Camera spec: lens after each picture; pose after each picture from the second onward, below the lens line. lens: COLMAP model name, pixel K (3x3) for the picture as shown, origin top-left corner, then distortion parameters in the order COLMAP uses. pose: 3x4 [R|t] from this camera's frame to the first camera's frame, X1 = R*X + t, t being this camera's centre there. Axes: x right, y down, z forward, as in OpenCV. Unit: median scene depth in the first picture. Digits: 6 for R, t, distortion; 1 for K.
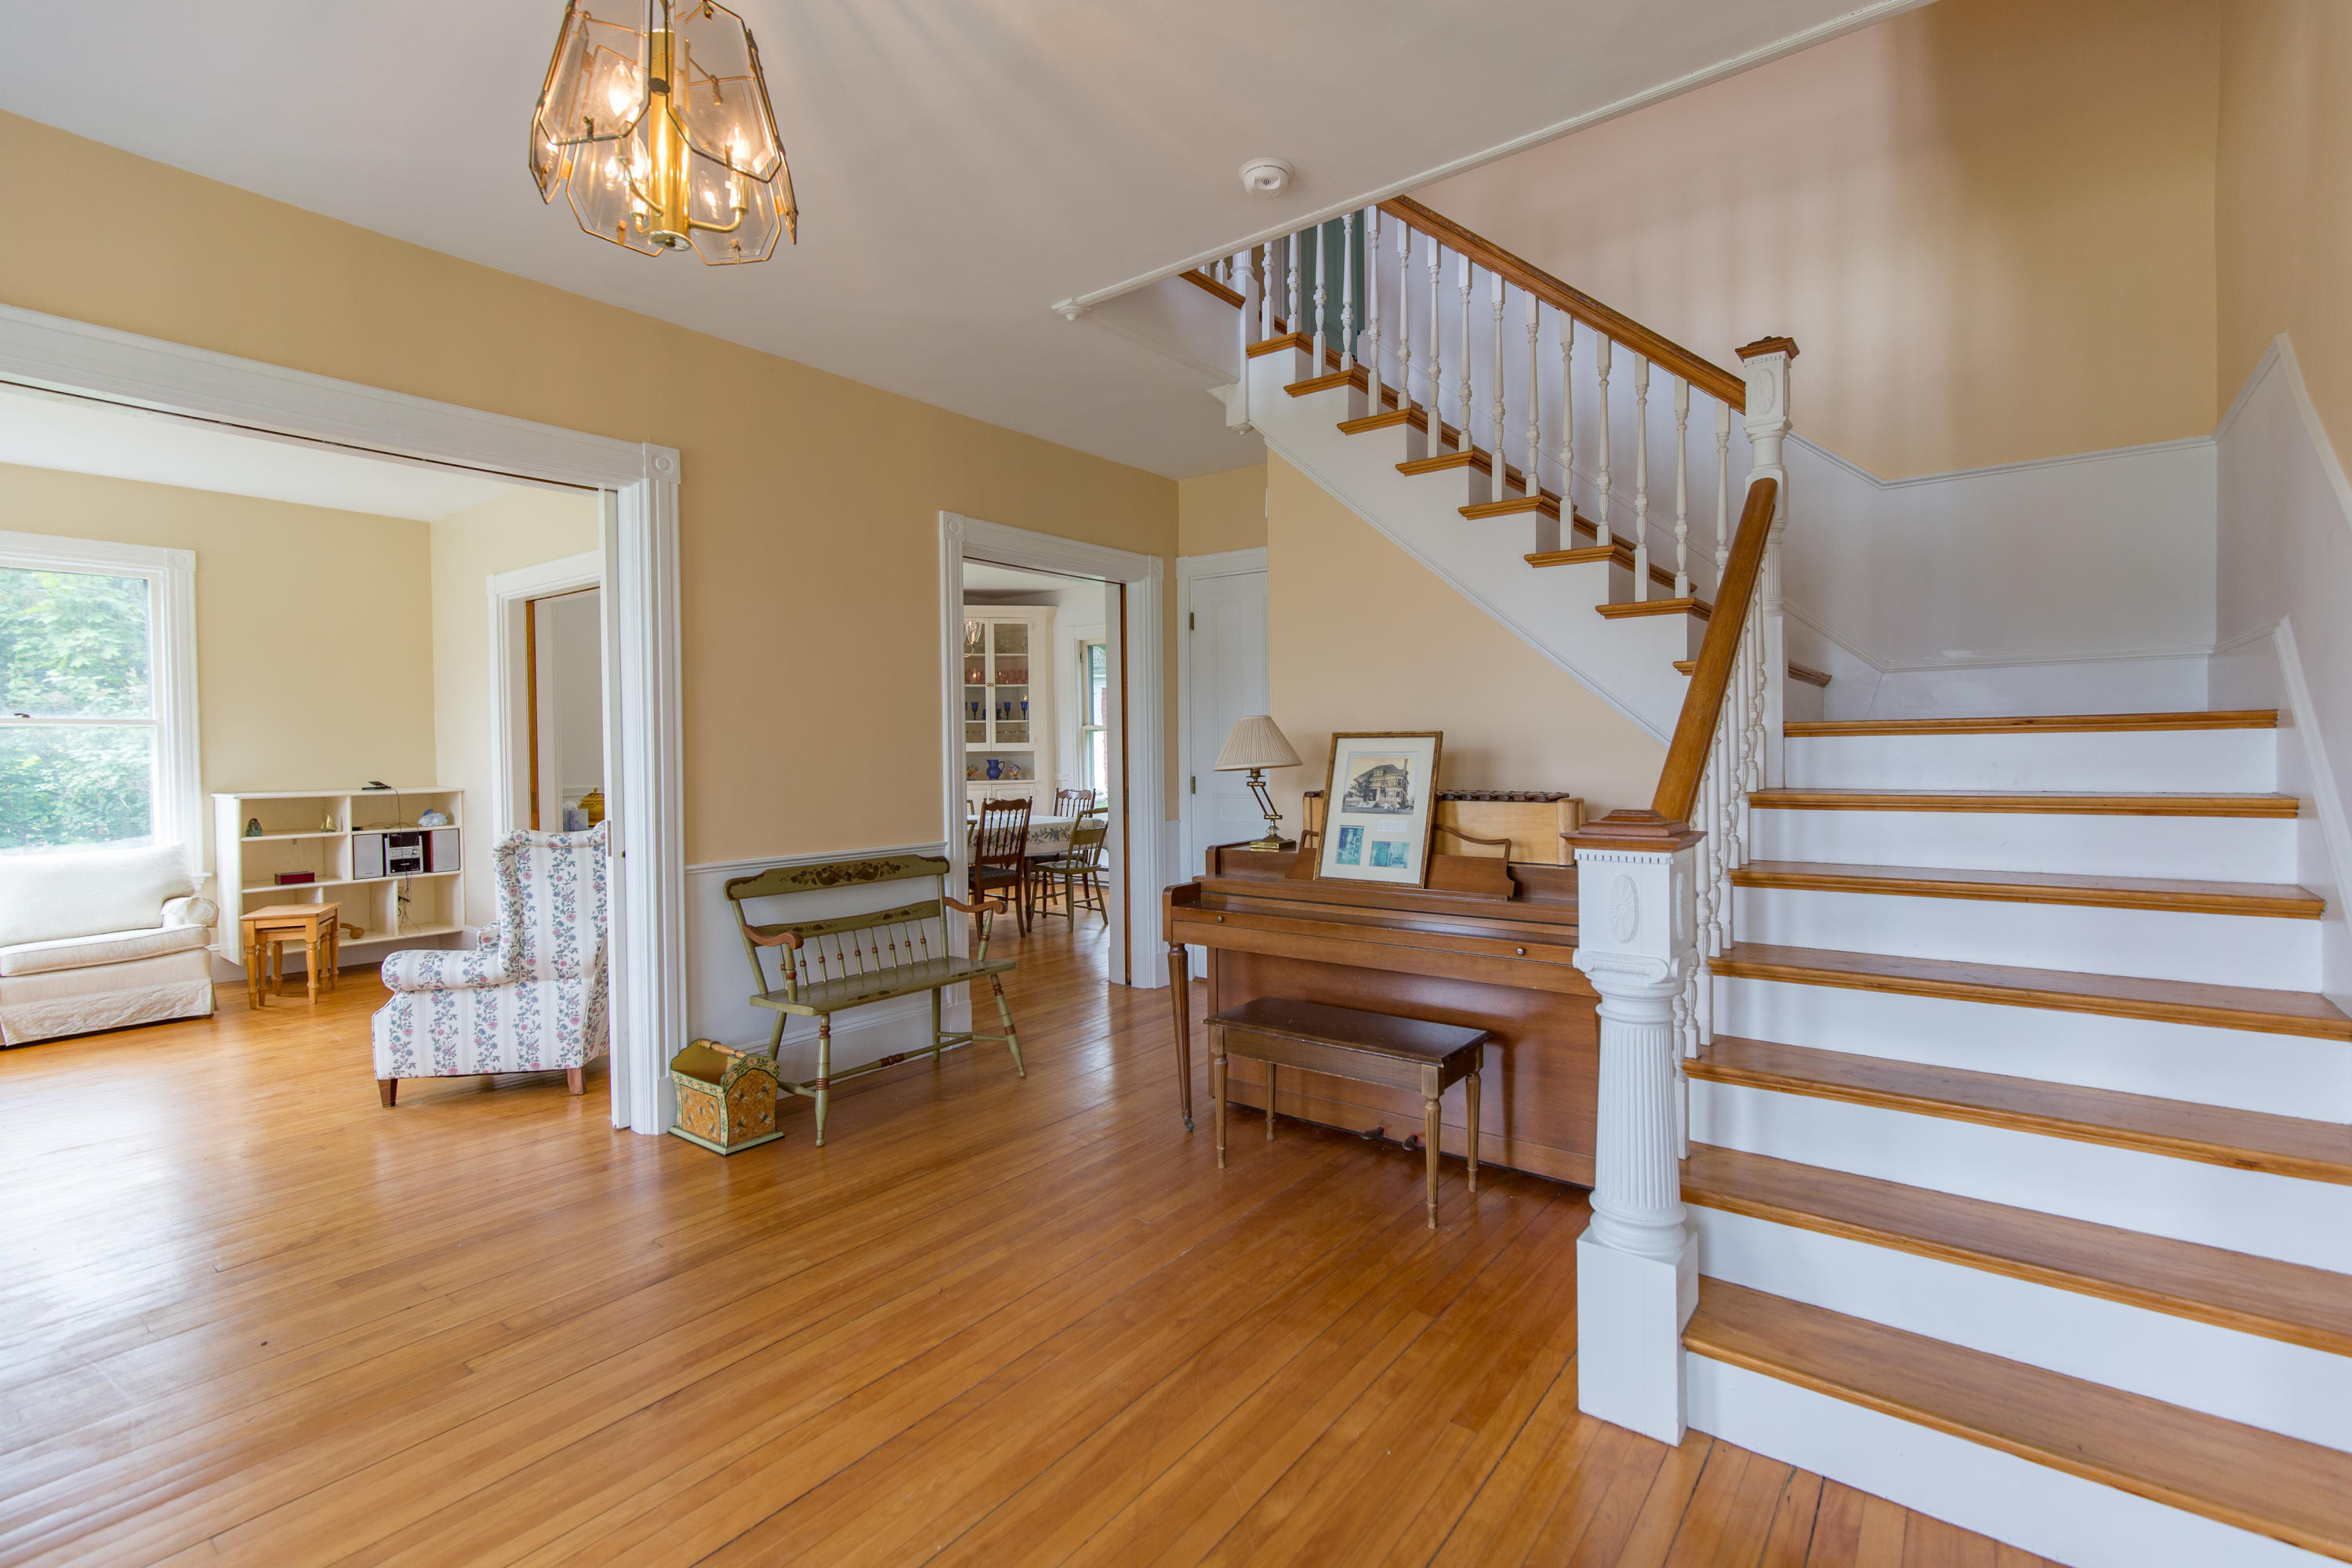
lens RADIAL K [[1057.2, 0, 1195.1], [0, 1057.2, 765.5], [0, 0, 1]] dist [0.009946, -0.000660]
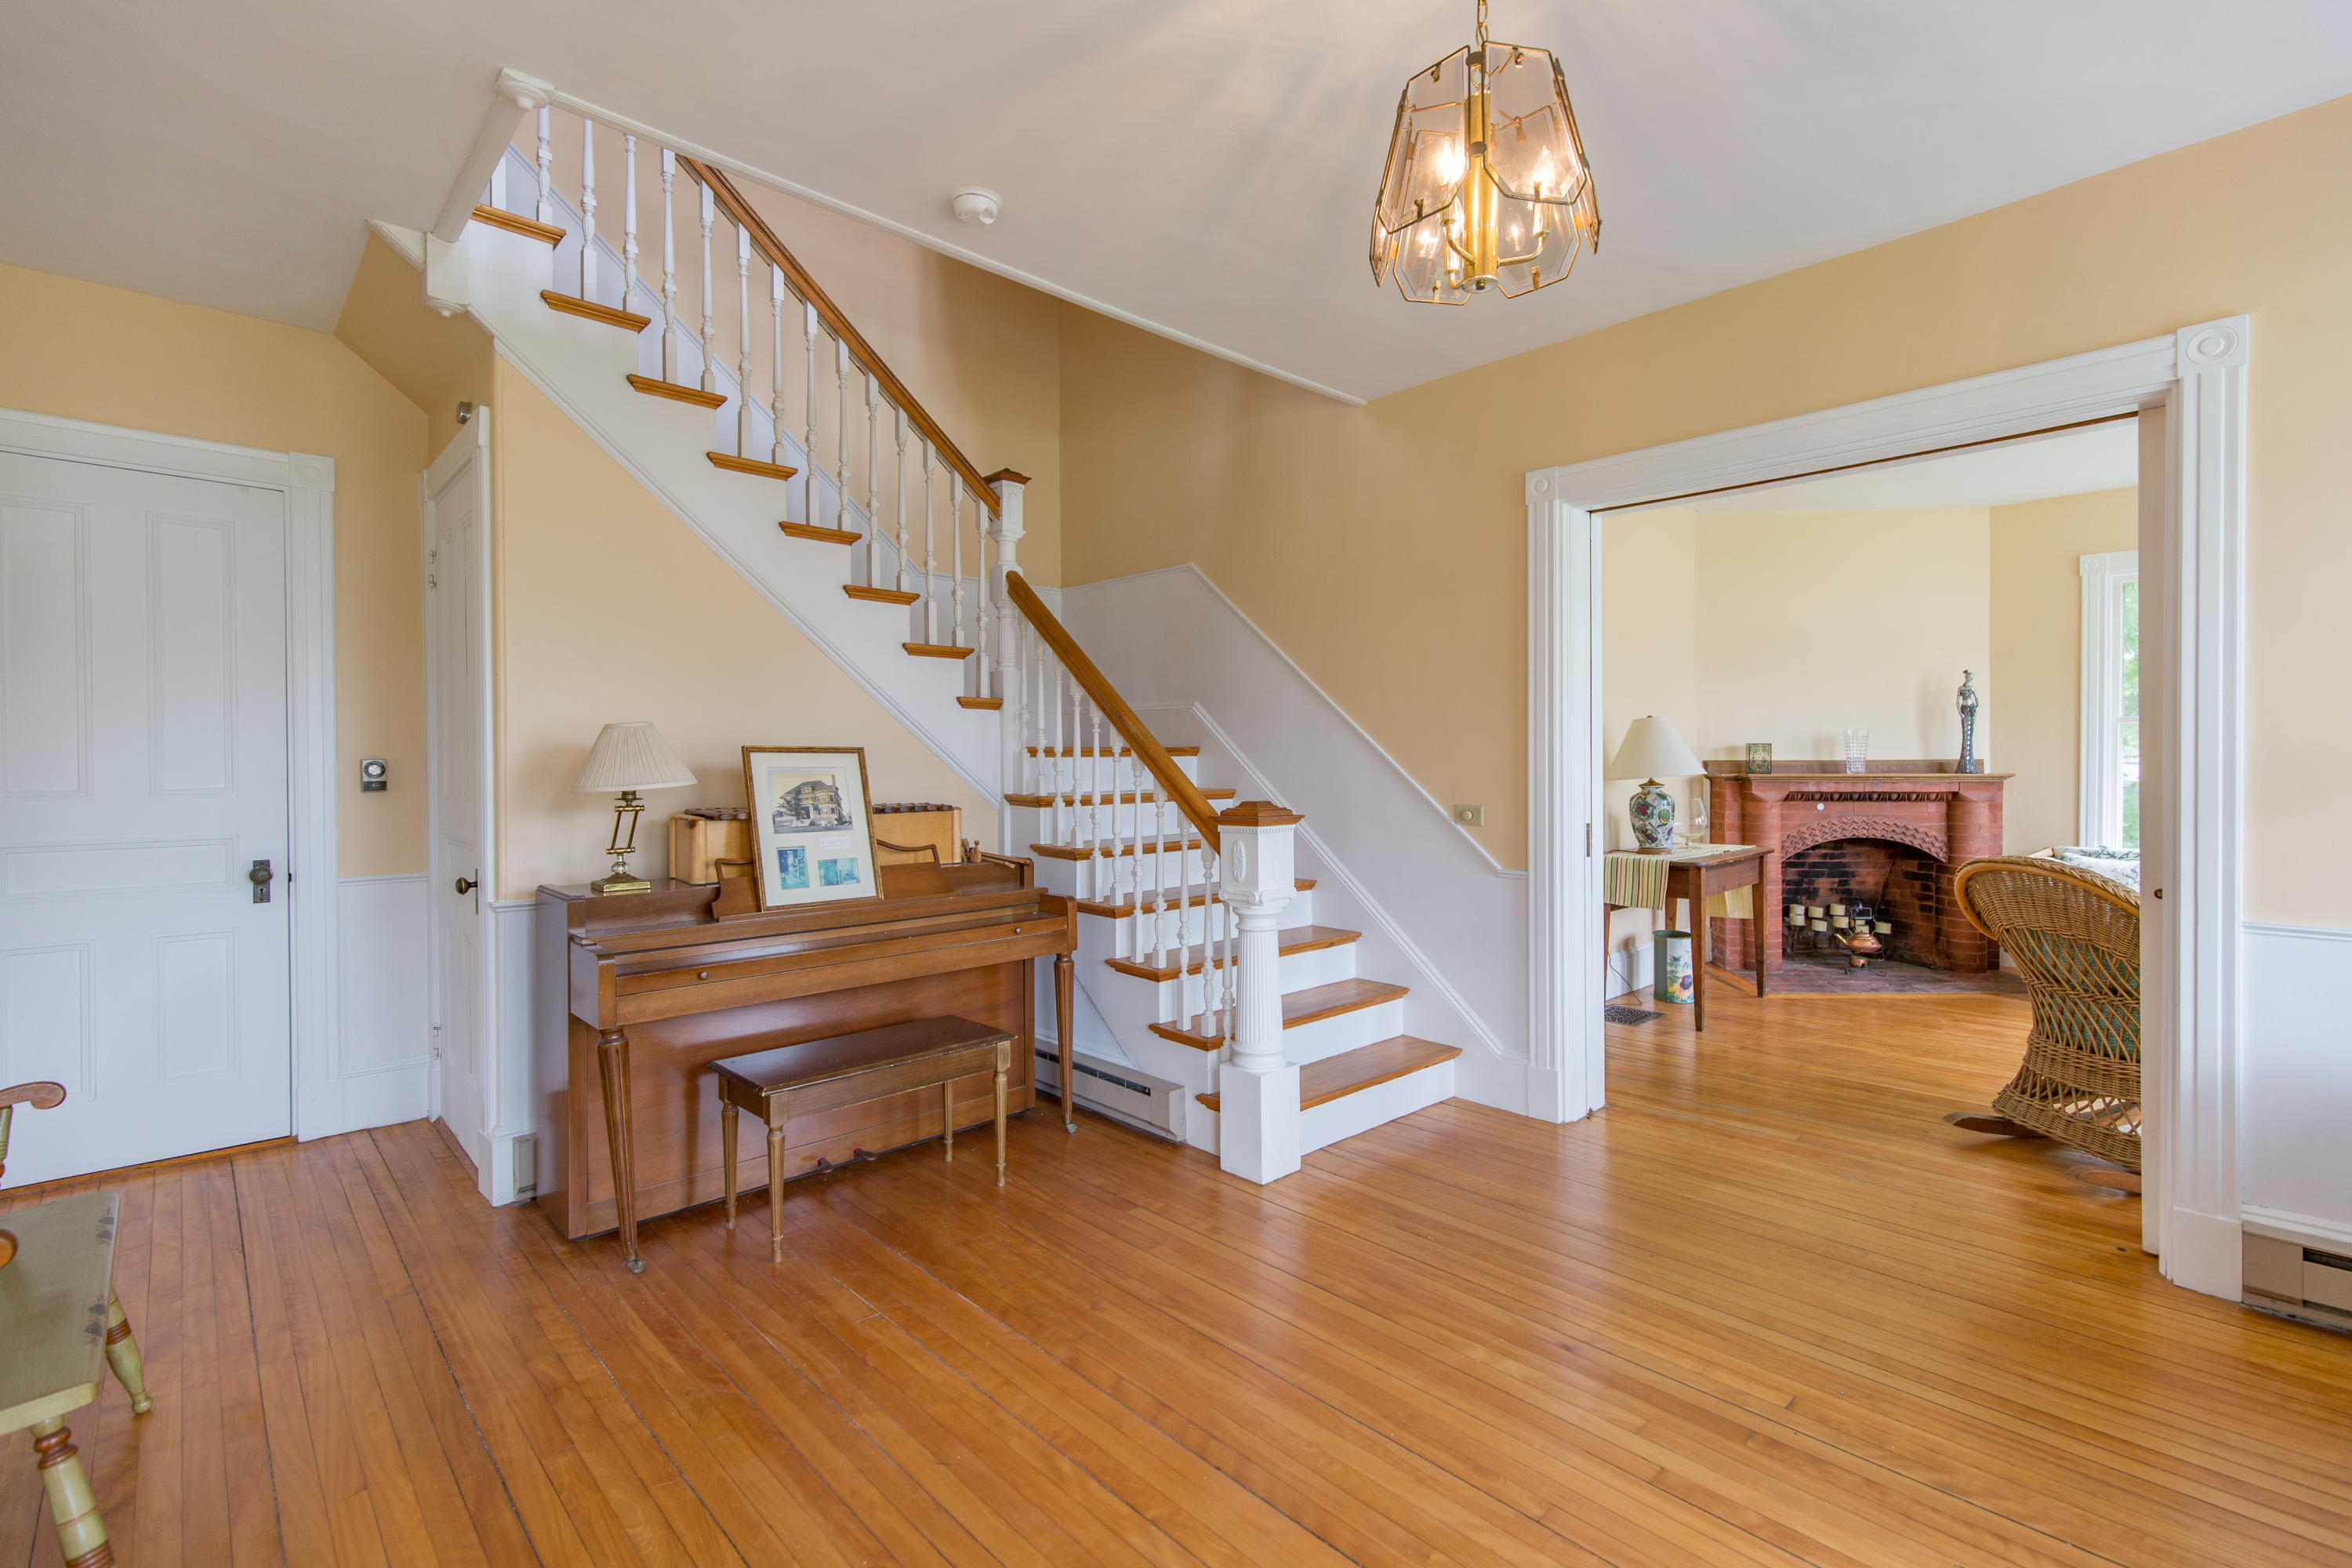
lens RADIAL K [[1057.2, 0, 1195.1], [0, 1057.2, 765.5], [0, 0, 1]] dist [0.009946, -0.000660]
pose [[0.154608, 0.001208, 0.987975, -0.707755], [0.016018, 0.999865, -0.003729, -0.005470], [-0.987846, 0.016402, 0.154568, 0.499969]]
